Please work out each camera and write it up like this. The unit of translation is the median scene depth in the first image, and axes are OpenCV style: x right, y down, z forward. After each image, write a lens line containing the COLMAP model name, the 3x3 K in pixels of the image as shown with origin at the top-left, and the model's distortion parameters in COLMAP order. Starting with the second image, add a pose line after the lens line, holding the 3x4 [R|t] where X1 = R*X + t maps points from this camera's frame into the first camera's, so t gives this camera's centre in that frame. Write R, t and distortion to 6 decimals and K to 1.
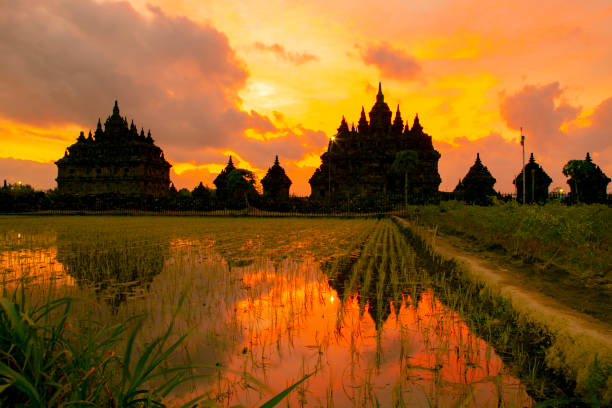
lens RADIAL K [[441.1, 0, 306.0], [0, 441.1, 204.0], [0, 0, 1]] dist [-0.101141, 0.081176]
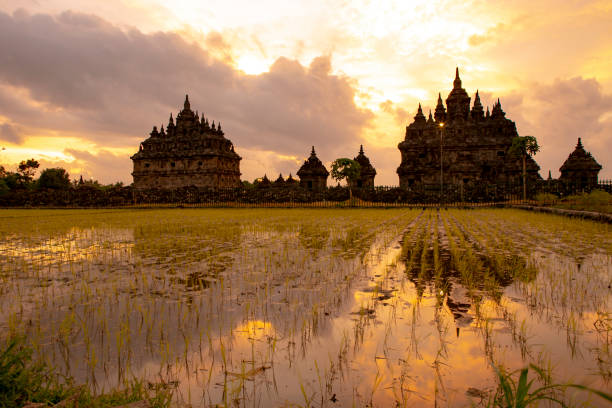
lens RADIAL K [[436.8, 0, 306.0], [0, 436.8, 204.0], [0, 0, 1]] dist [-0.103092, 0.073800]
pose [[0.995080, -0.010648, -0.098501, -0.074946], [0.012588, 0.999738, 0.019097, 0.000342], [0.098272, -0.020243, 0.994954, 0.021232]]
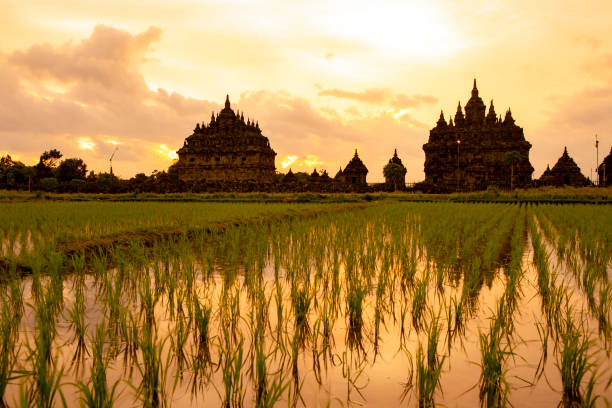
lens RADIAL K [[540.1, 0, 306.0], [0, 540.1, 204.0], [0, 0, 1]] dist [-0.055817, 0.007551]
pose [[0.996975, 0.001266, -0.077716, -0.155563], [0.000712, 0.999677, 0.025409, 0.003451], [0.077723, -0.025387, 0.996652, -0.402110]]
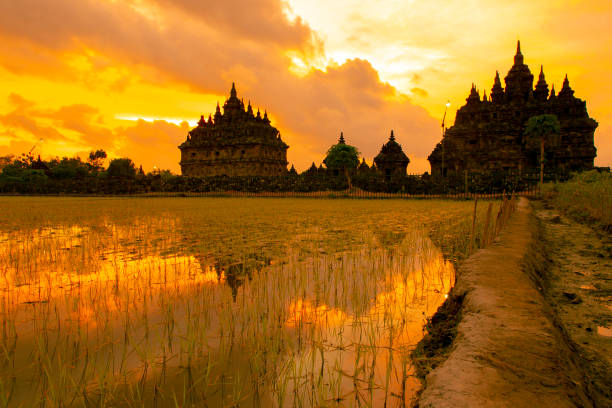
lens RADIAL K [[455.4, 0, 306.0], [0, 455.4, 204.0], [0, 0, 1]] dist [-0.104590, 0.077632]
pose [[0.956967, 0.005167, -0.290151, 0.026714], [0.005573, 0.999330, 0.036176, 0.003698], [0.290144, -0.036236, 0.956297, 0.052828]]
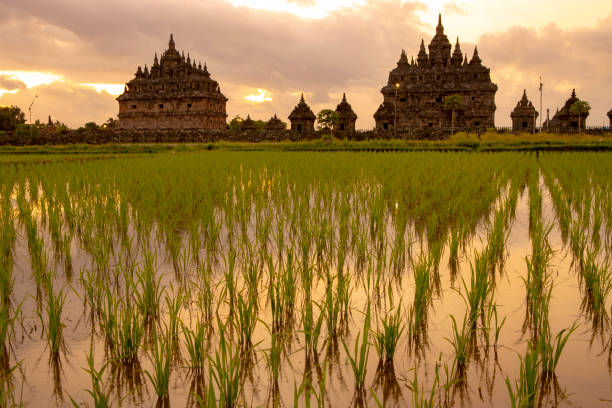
lens RADIAL K [[607.5, 0, 306.0], [0, 607.5, 204.0], [0, 0, 1]] dist [-0.049852, 0.030456]
pose [[0.997952, -0.004031, -0.063838, -0.052225], [0.010881, 0.994165, 0.107319, 0.003166], [0.063033, -0.107794, 0.992173, -0.452984]]
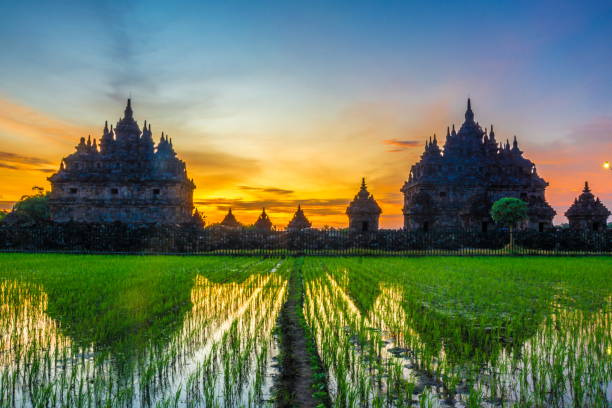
lens RADIAL K [[516.8, 0, 292.6], [0, 516.8, 204.0], [0, 0, 1]] dist [-0.109690, 0.000065]
pose [[0.978896, 0.018495, 0.203519, -0.388347], [-0.006138, 0.998108, -0.061178, -0.003843], [-0.204265, 0.058638, 0.977158, 0.098334]]
